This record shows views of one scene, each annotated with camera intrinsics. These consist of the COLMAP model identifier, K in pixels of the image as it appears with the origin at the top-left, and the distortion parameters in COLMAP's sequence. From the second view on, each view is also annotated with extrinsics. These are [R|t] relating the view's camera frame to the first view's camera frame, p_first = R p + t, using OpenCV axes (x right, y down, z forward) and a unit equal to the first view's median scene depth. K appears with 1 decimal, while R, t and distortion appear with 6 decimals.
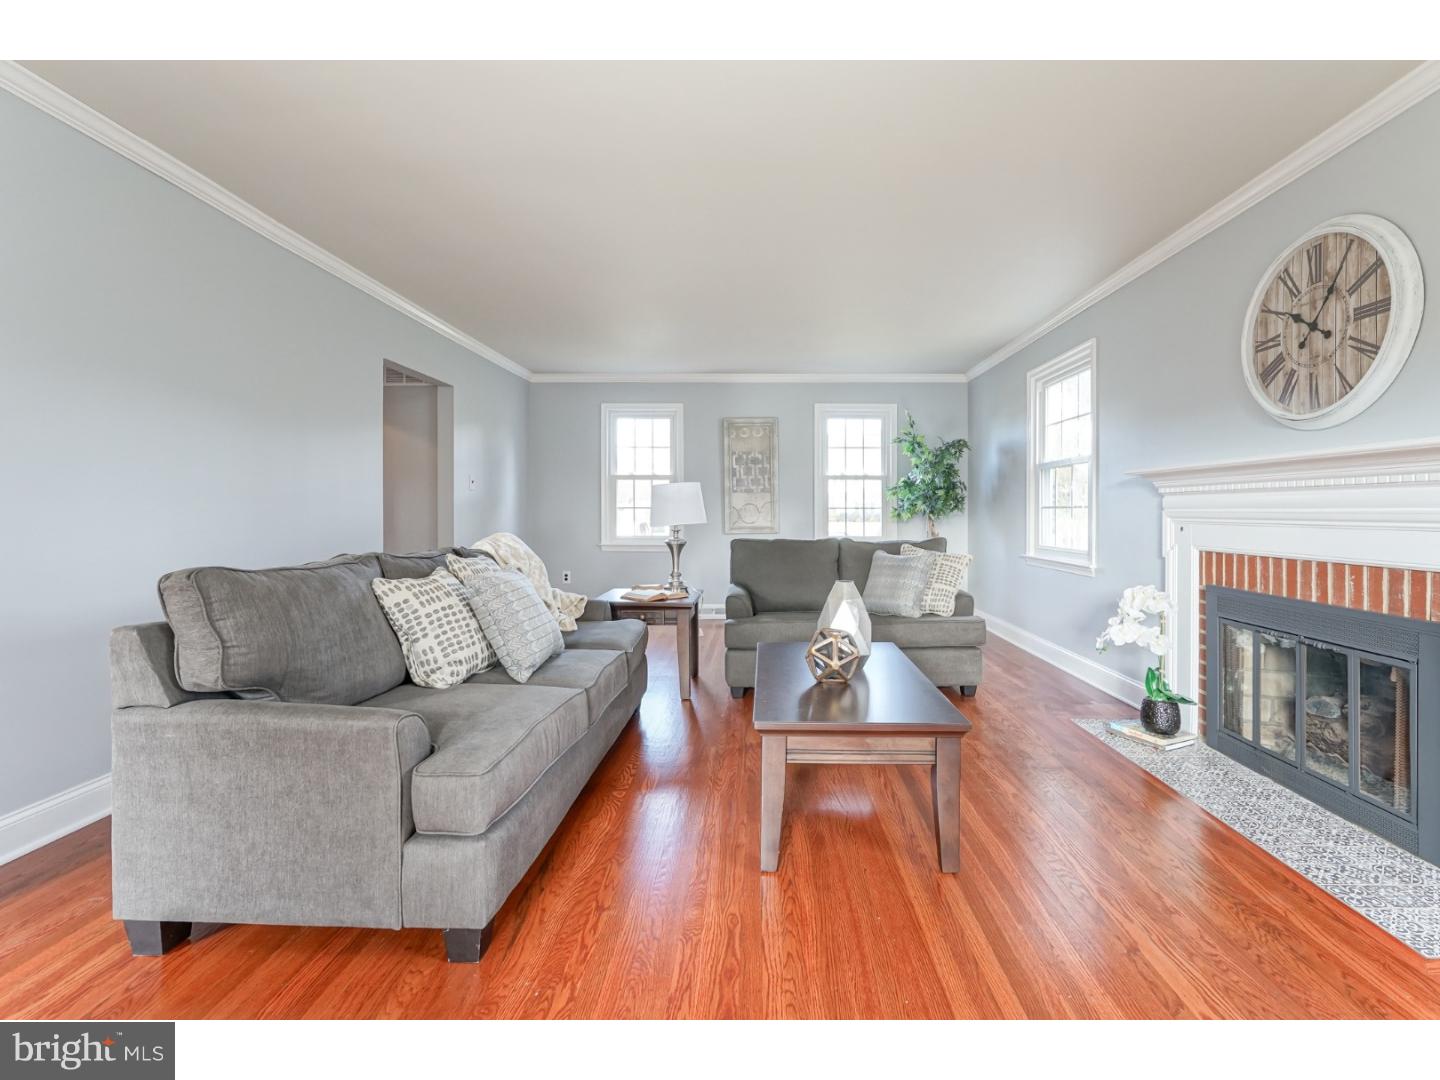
lens RADIAL K [[666.2, 0, 726.5], [0, 666.2, 528.8], [0, 0, 1]] dist [-0.003005, 0.000244]
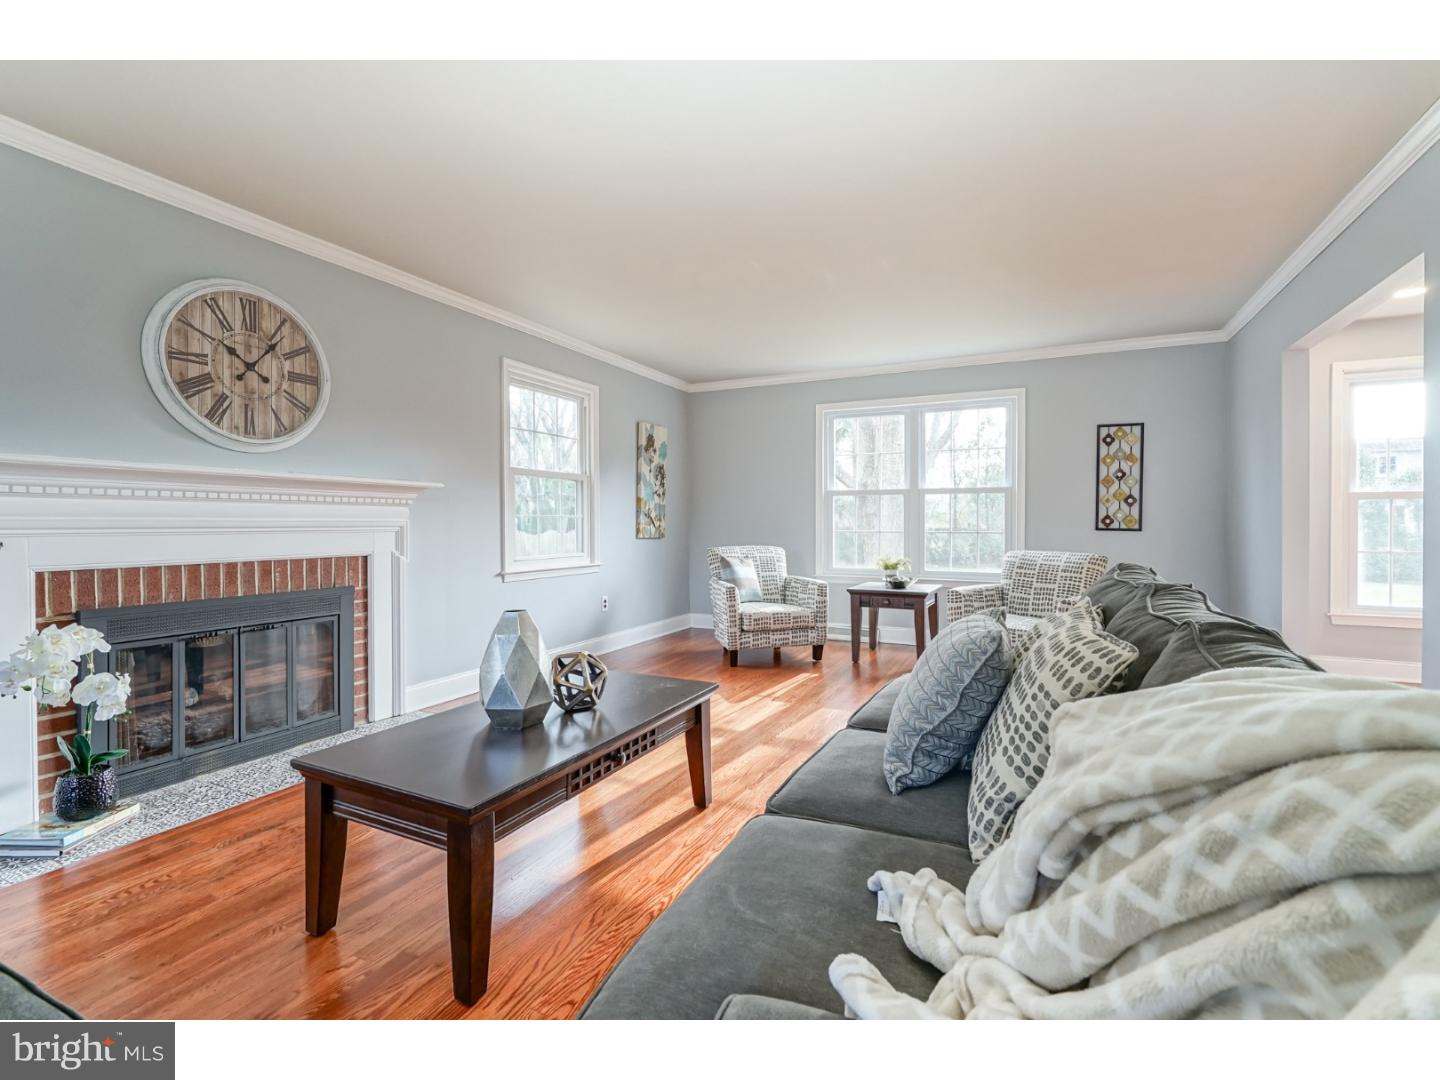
lens RADIAL K [[666.2, 0, 726.5], [0, 666.2, 528.8], [0, 0, 1]] dist [-0.003005, 0.000244]
pose [[-0.924602, -0.006467, 0.380881, -0.369241], [0.007276, 0.999374, 0.034631, -0.045811], [-0.380866, 0.034791, -0.923975, 1.766739]]
